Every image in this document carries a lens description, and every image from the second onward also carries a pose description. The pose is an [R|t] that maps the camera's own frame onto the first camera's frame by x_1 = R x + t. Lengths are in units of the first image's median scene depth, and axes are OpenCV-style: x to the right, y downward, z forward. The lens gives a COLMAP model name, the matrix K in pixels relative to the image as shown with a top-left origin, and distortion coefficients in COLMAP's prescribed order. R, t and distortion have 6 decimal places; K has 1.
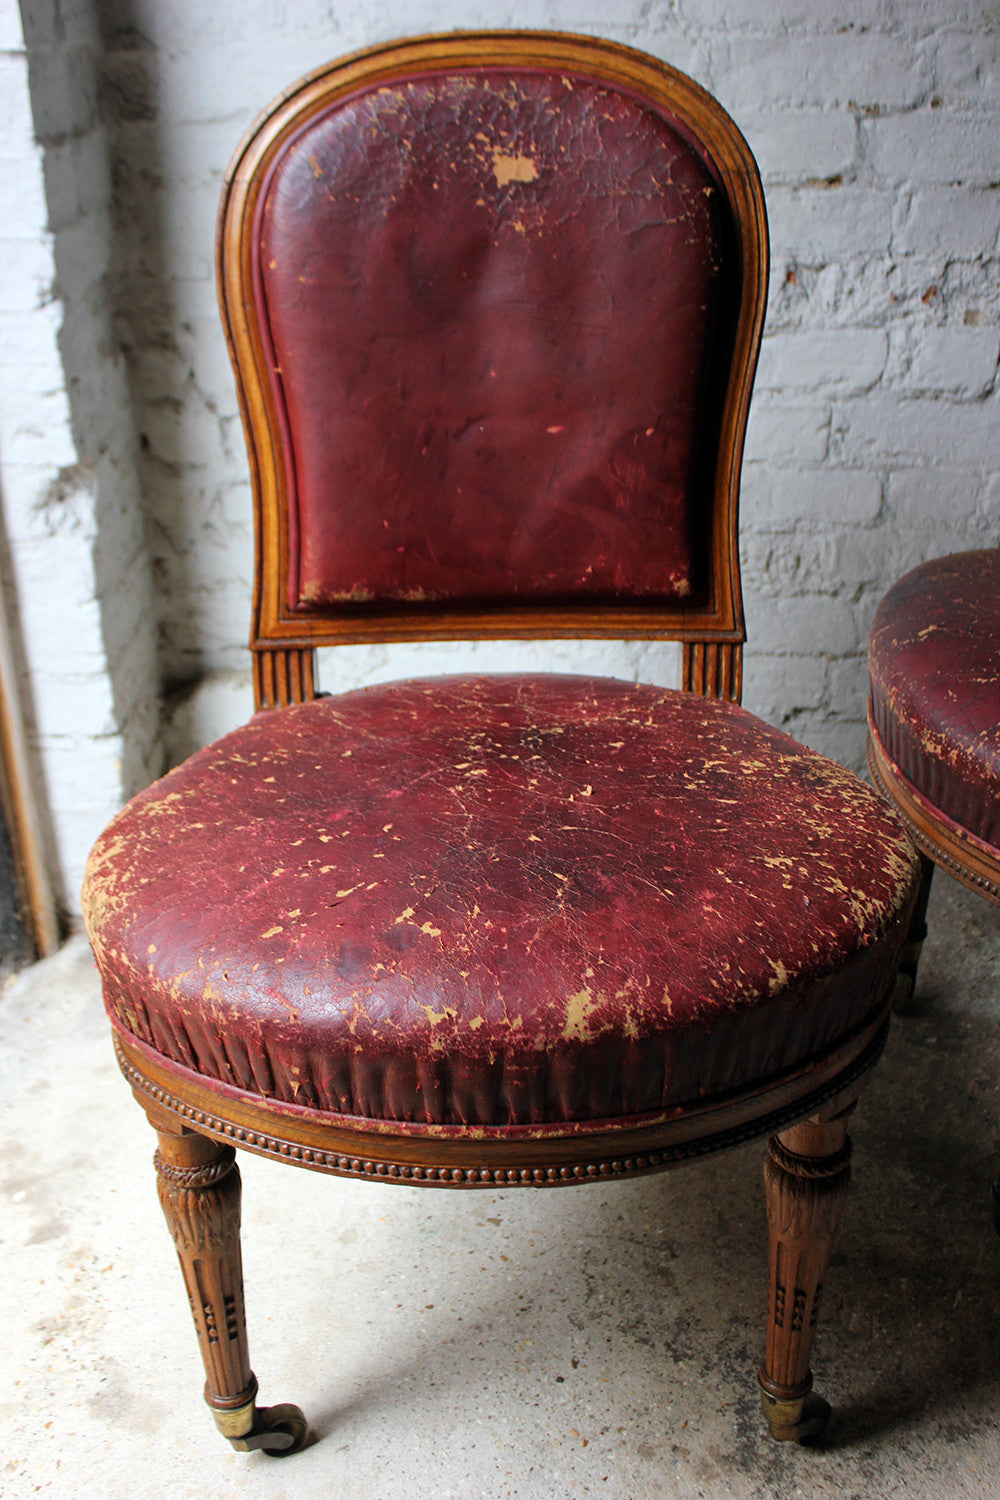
lens RADIAL K [[1685.3, 0, 506.3], [0, 1685.3, 765.7], [0, 0, 1]] dist [-0.038917, 0.000000]
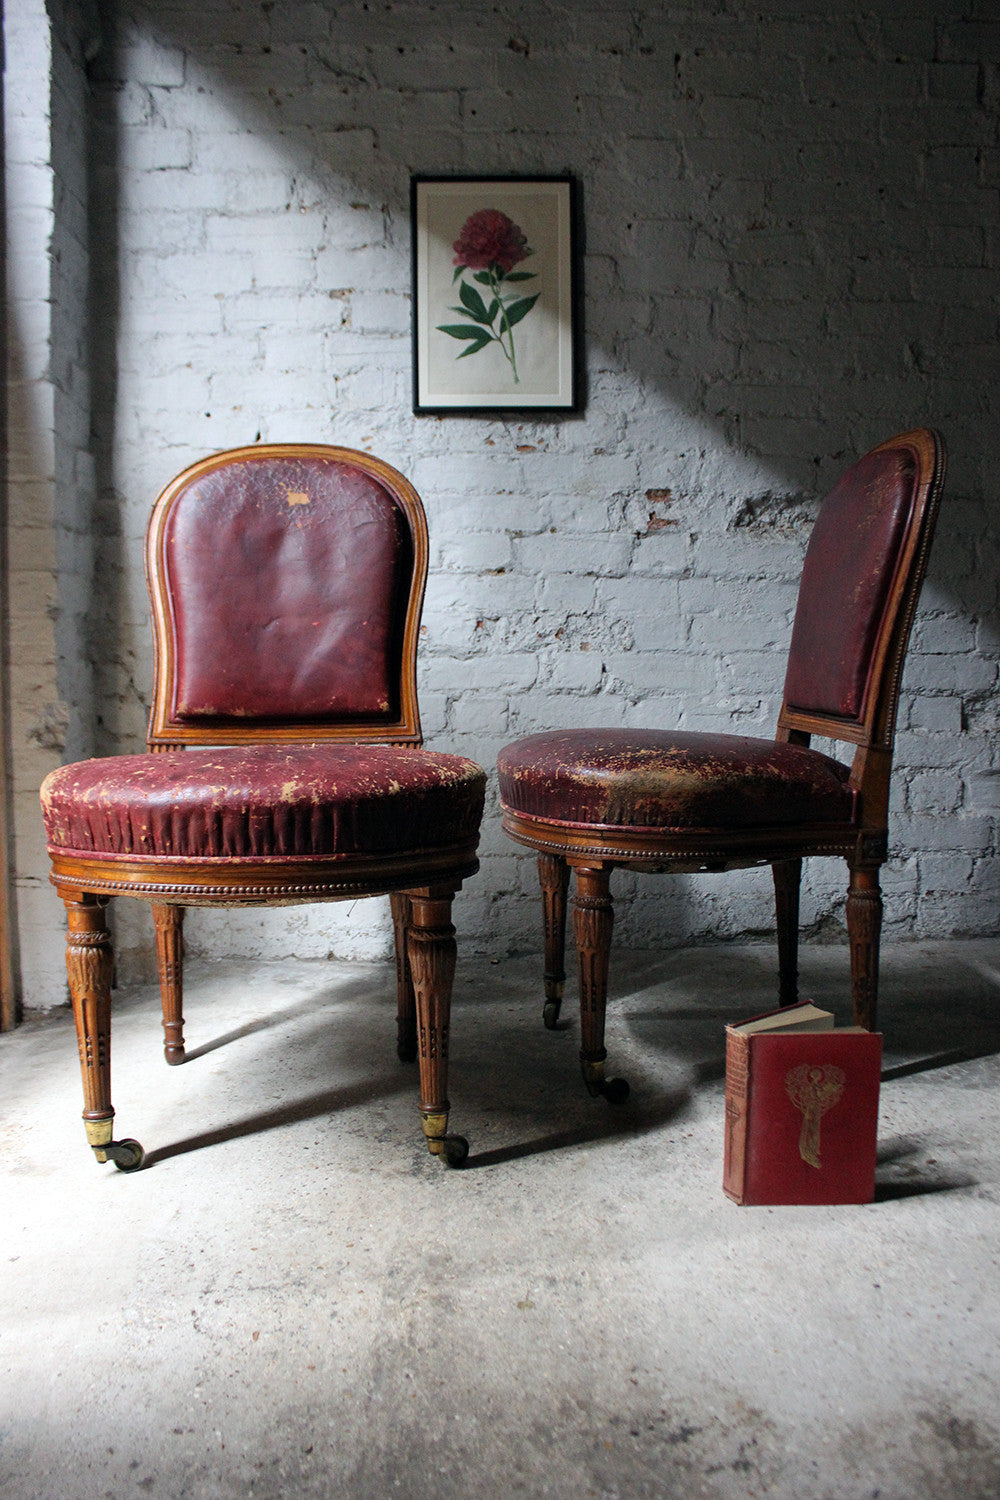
lens RADIAL K [[1362.1, 0, 489.7], [0, 1362.1, 729.0], [0, 0, 1]] dist [-0.092918, 0.000000]
pose [[0.998050, 0.005271, 0.062194, 0.096325], [0.019322, 0.921392, -0.388153, 0.379093], [-0.059351, 0.388598, 0.919494, -0.278899]]
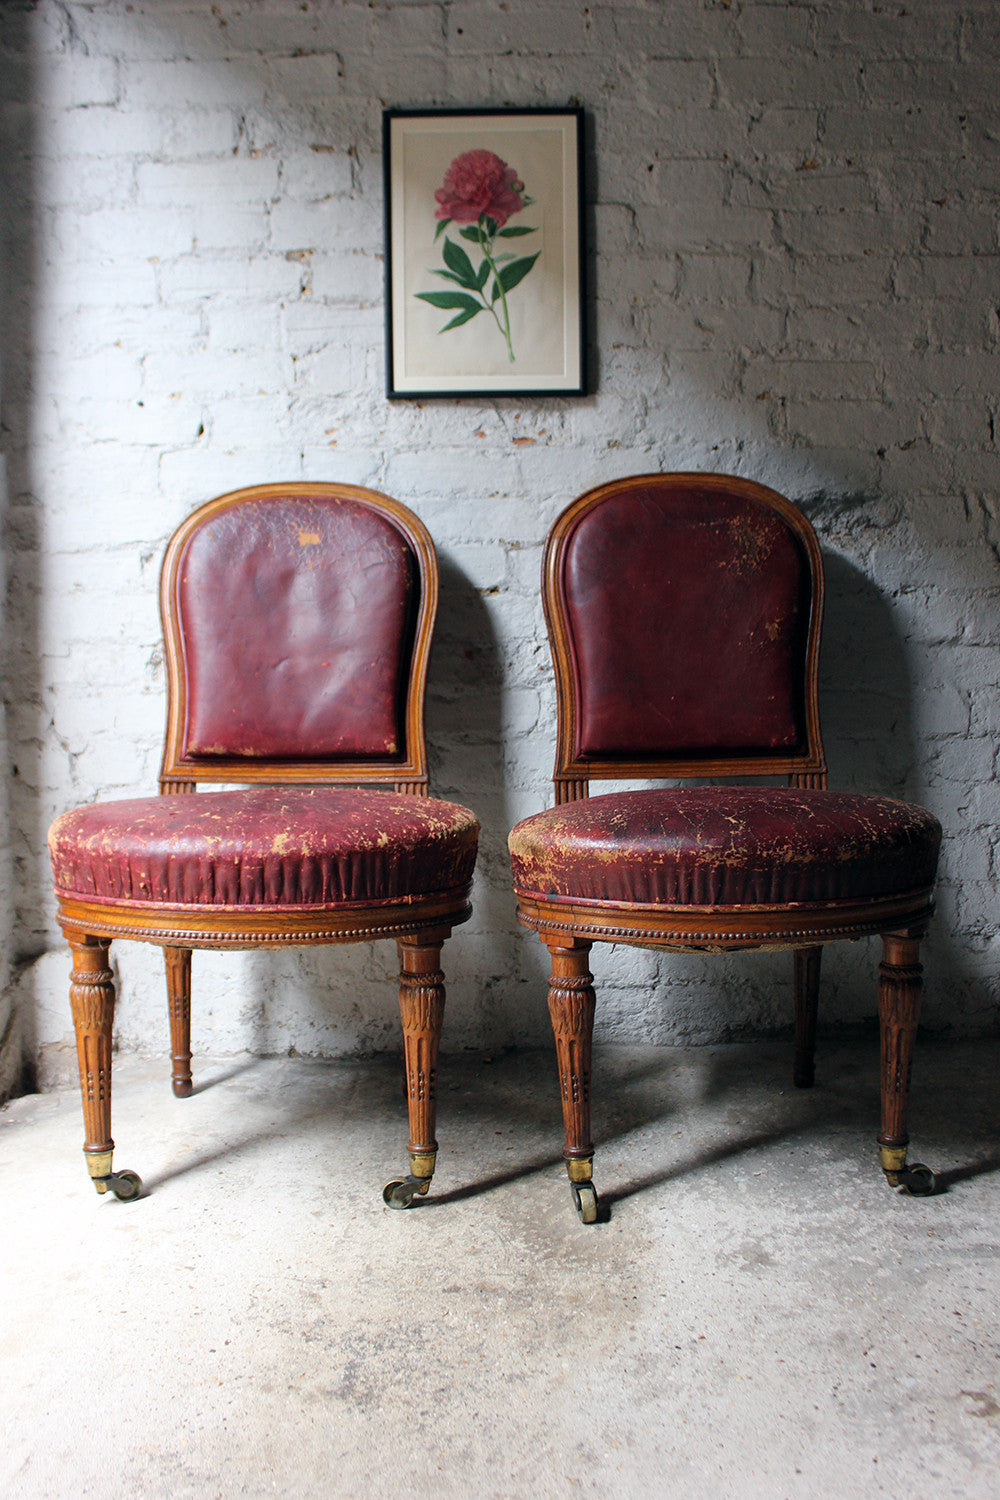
lens RADIAL K [[1491.9, 0, 481.6], [0, 1491.9, 728.4], [0, 0, 1]] dist [-0.074186, 0.000000]
pose [[0.999709, 0.004358, 0.023725, 0.157229], [0.005035, 0.924177, -0.381931, 0.272548], [-0.023591, 0.381940, 0.923886, -0.175355]]
